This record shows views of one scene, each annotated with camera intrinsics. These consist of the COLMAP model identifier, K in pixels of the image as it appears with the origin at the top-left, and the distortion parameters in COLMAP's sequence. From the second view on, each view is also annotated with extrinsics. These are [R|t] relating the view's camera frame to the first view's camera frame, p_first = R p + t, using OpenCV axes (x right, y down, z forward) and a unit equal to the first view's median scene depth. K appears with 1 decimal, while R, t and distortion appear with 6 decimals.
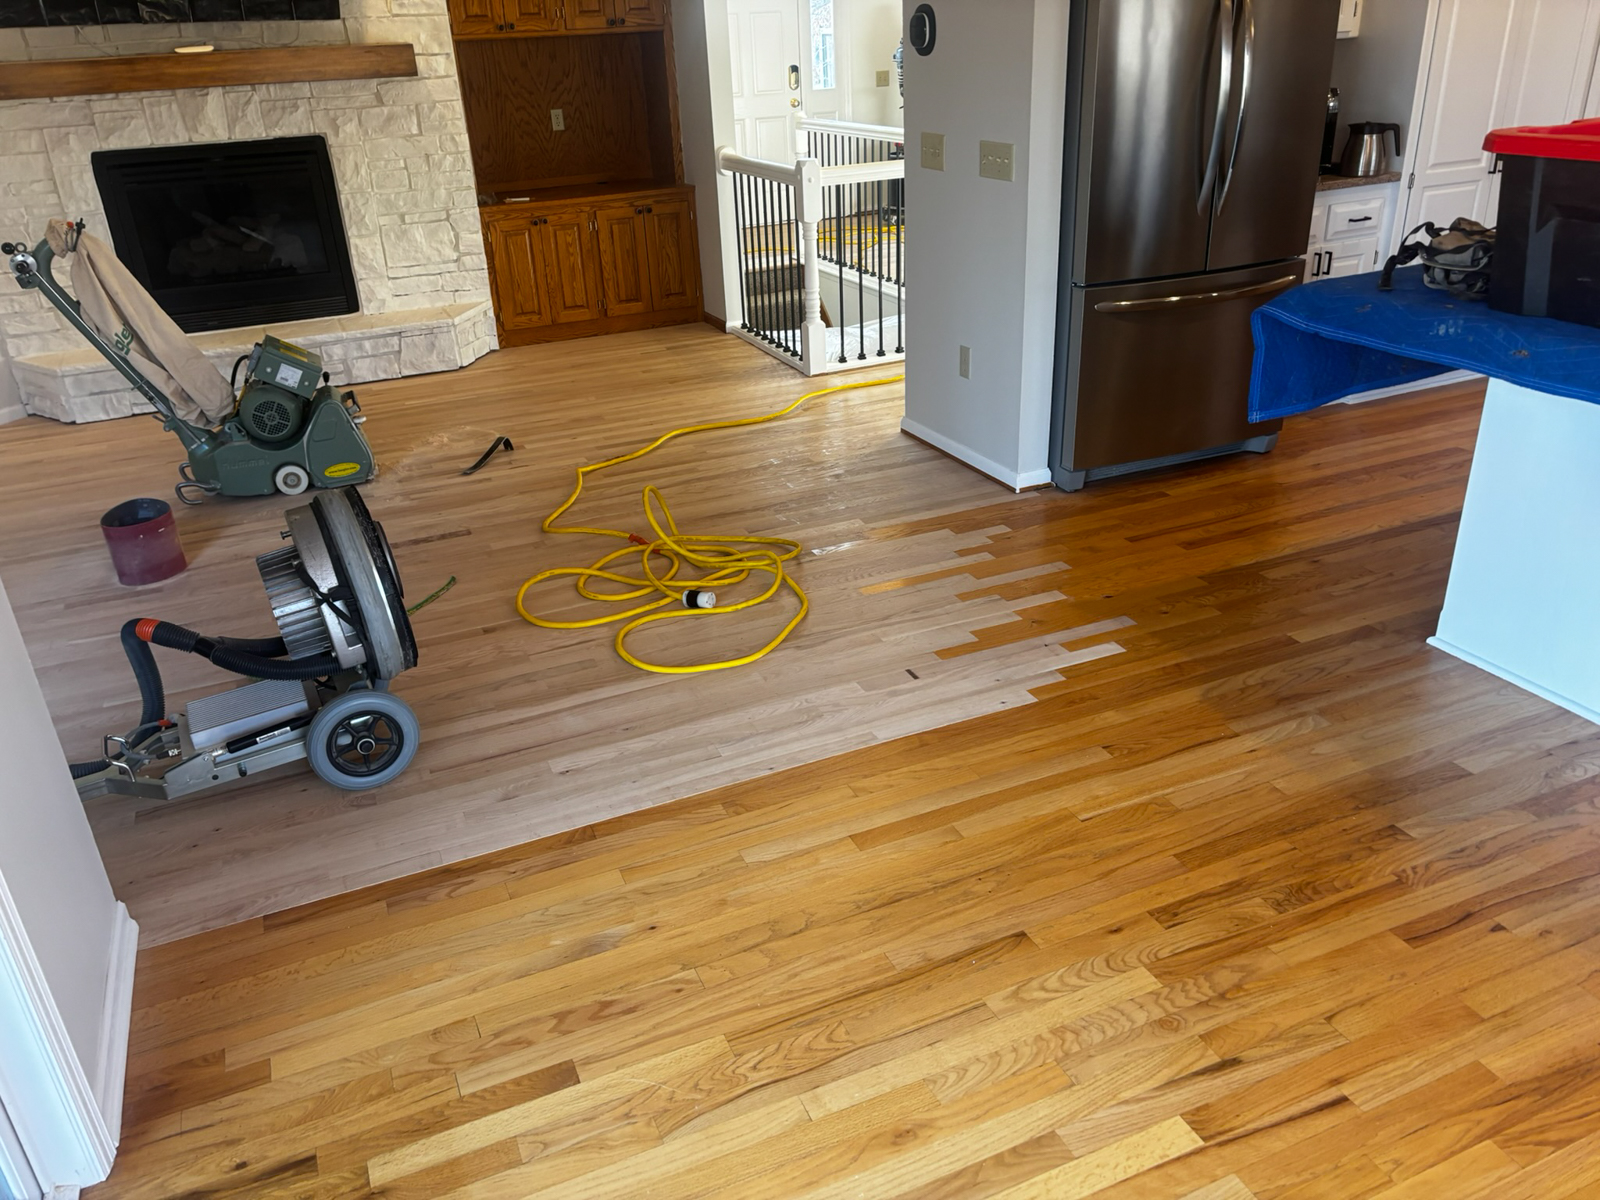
lens RADIAL K [[1211.4, 0, 787.4], [0, 1211.4, 600.6], [0, 0, 1]] dist [0.047423, -0.056089]
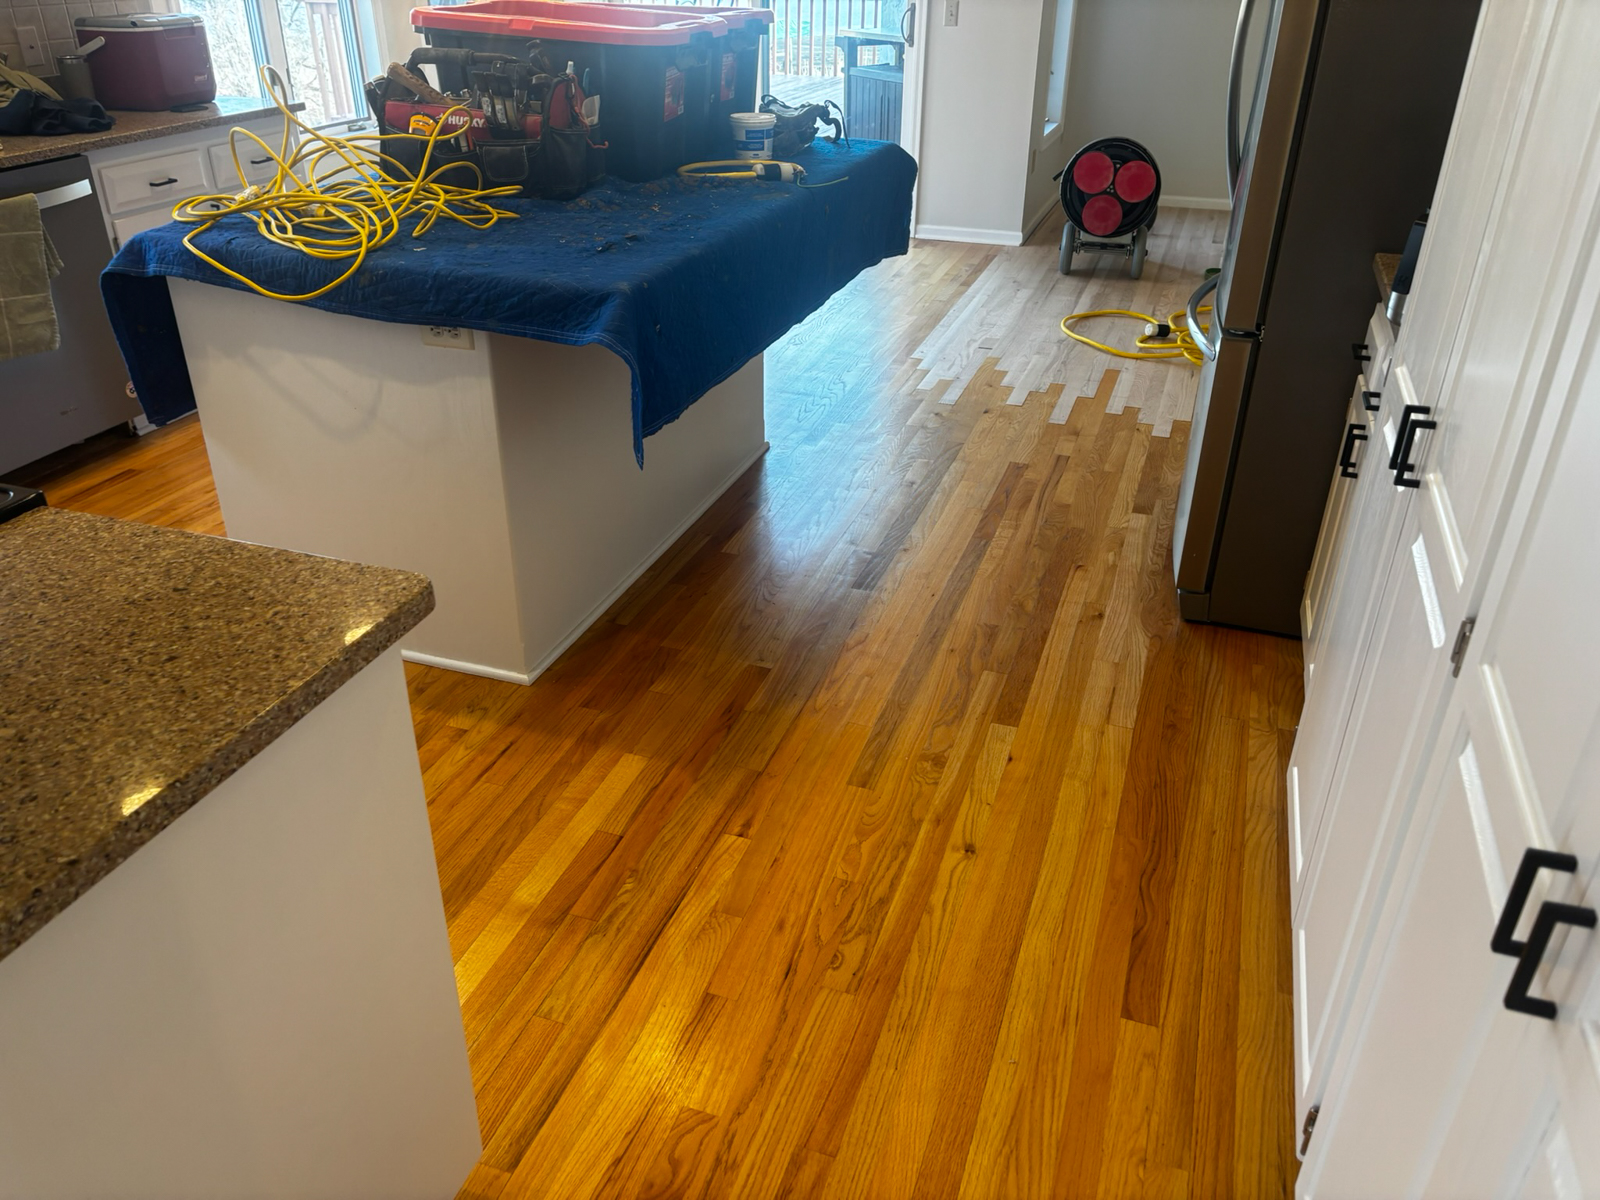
lens RADIAL K [[1211.4, 0, 798.2], [0, 1211.4, 601.8], [0, 0, 1]] dist [0.047423, -0.056089]
pose [[-0.674268, 0.394261, -0.624437, 1.148484], [-0.289078, 0.637177, 0.714451, -0.651825], [0.679557, 0.662242, -0.315656, 1.302928]]
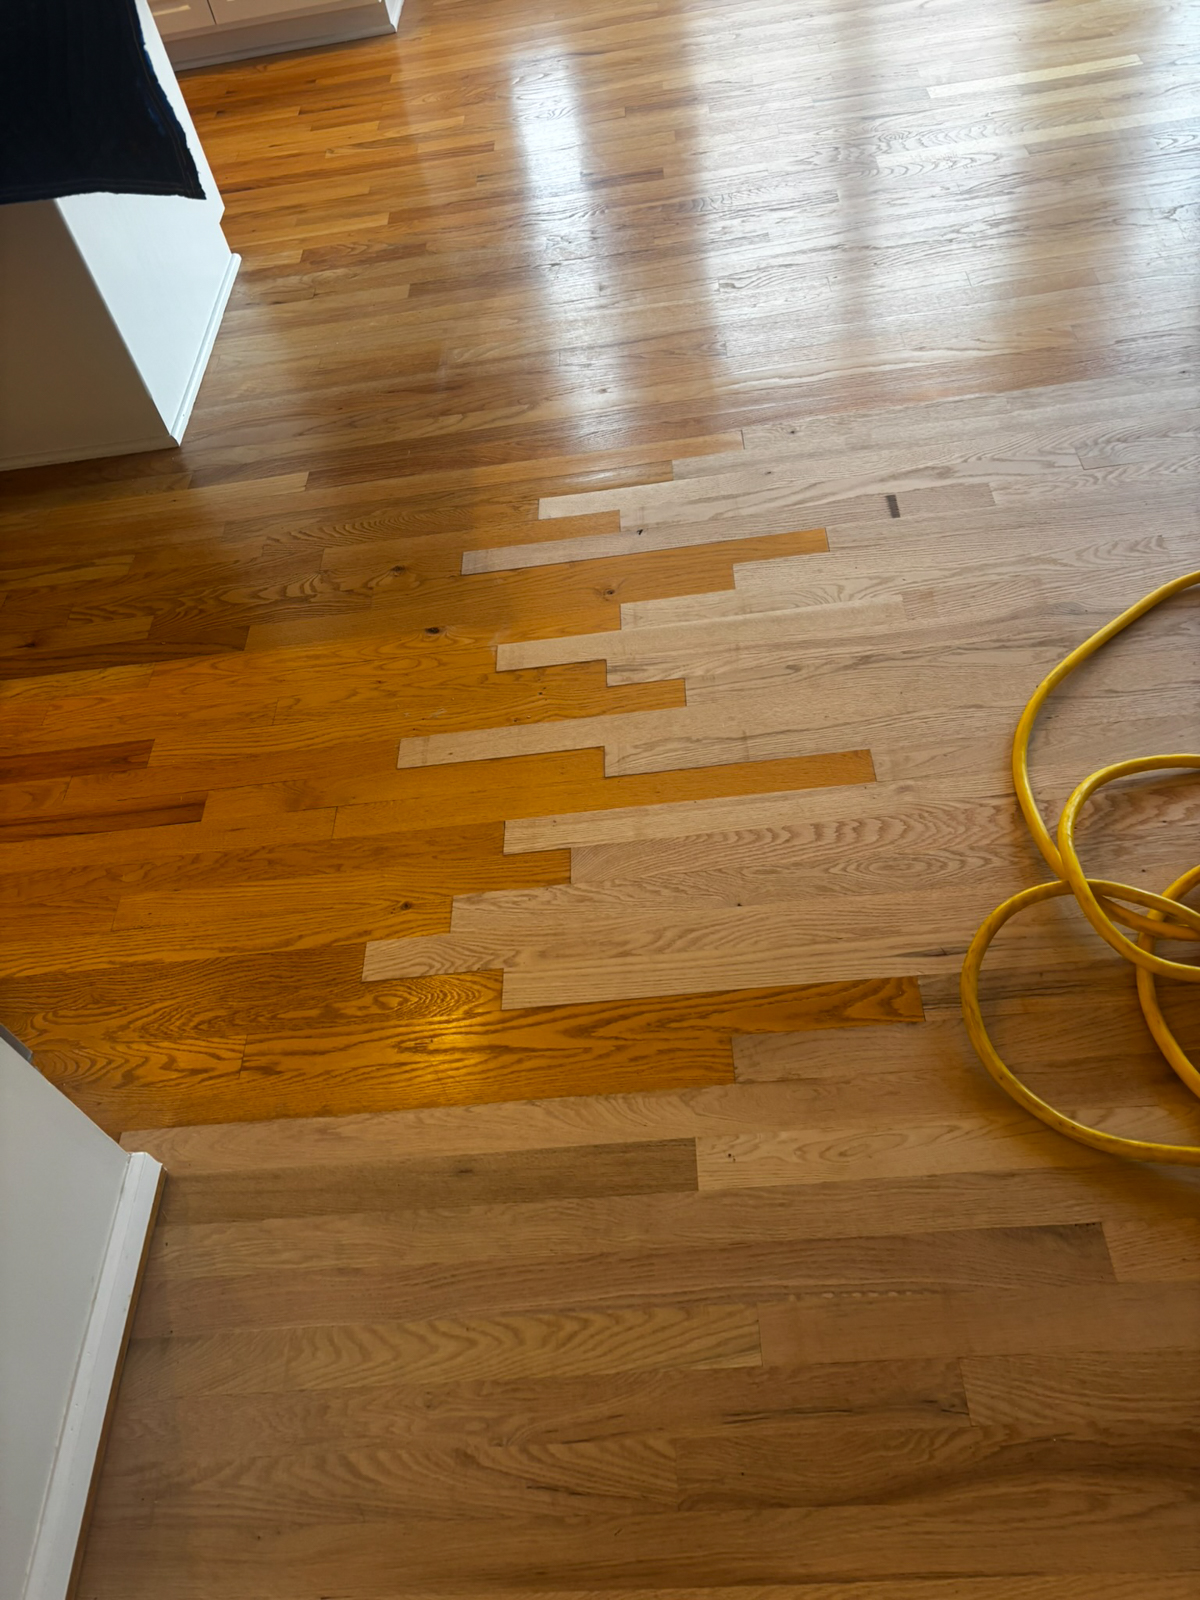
lens RADIAL K [[1211.4, 0, 605.6], [0, 1211.4, 807.6], [0, 0, 1]] dist [0.047423, -0.056089]
pose [[-0.906251, -0.183998, 0.380595, -0.020507], [0.332536, 0.245601, 0.910549, -0.420912], [-0.261014, 0.951748, -0.161390, 1.078865]]
